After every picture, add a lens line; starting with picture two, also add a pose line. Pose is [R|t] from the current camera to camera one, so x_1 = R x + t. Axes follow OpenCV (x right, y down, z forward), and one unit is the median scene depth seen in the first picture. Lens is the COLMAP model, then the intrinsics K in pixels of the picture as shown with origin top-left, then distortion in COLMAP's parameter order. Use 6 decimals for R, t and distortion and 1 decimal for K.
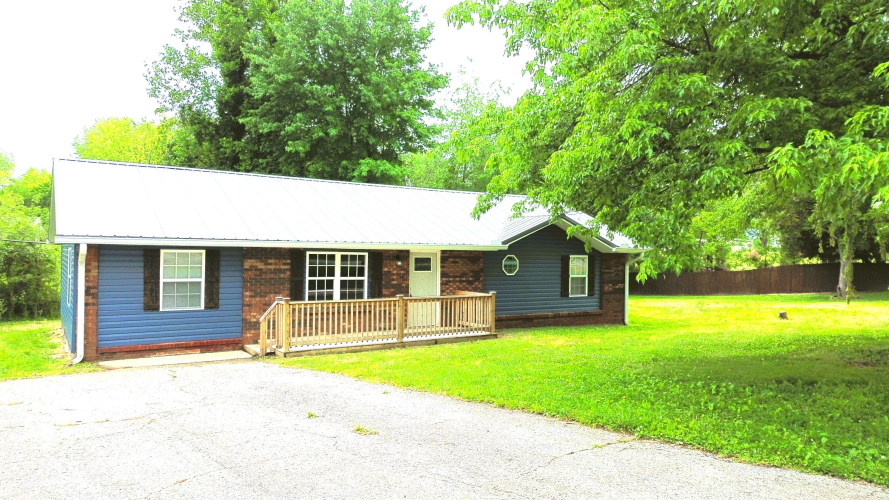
lens RADIAL K [[646.9, 0, 442.8], [0, 646.9, 237.4], [0, 0, 1]] dist [0.096760, -0.112687]
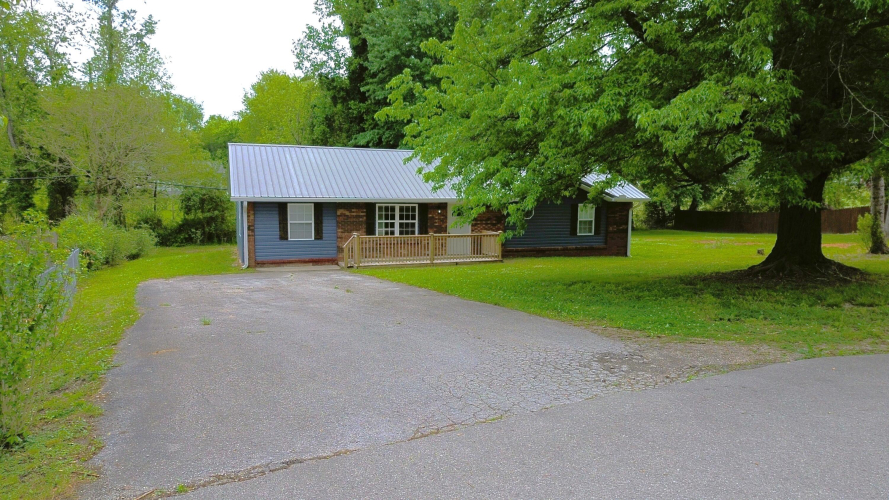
lens RADIAL K [[646.9, 0, 442.8], [0, 646.9, 237.4], [0, 0, 1]] dist [0.096760, -0.112687]
pose [[0.975043, 0.015415, -0.221482, 0.272502], [0.007400, 0.994776, 0.101813, -0.052115], [0.221895, -0.100911, 0.969835, -0.444739]]
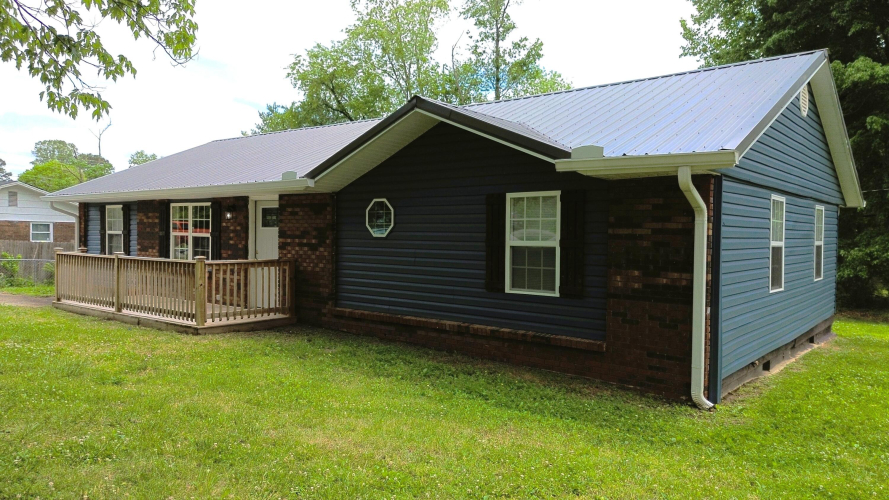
lens RADIAL K [[646.9, 0, 442.8], [0, 646.9, 237.4], [0, 0, 1]] dist [0.096760, -0.112687]
pose [[0.282977, -0.000390, -0.959127, 0.718488], [0.014047, 0.999894, 0.003738, 0.066486], [0.959024, -0.014530, 0.282952, 1.042385]]
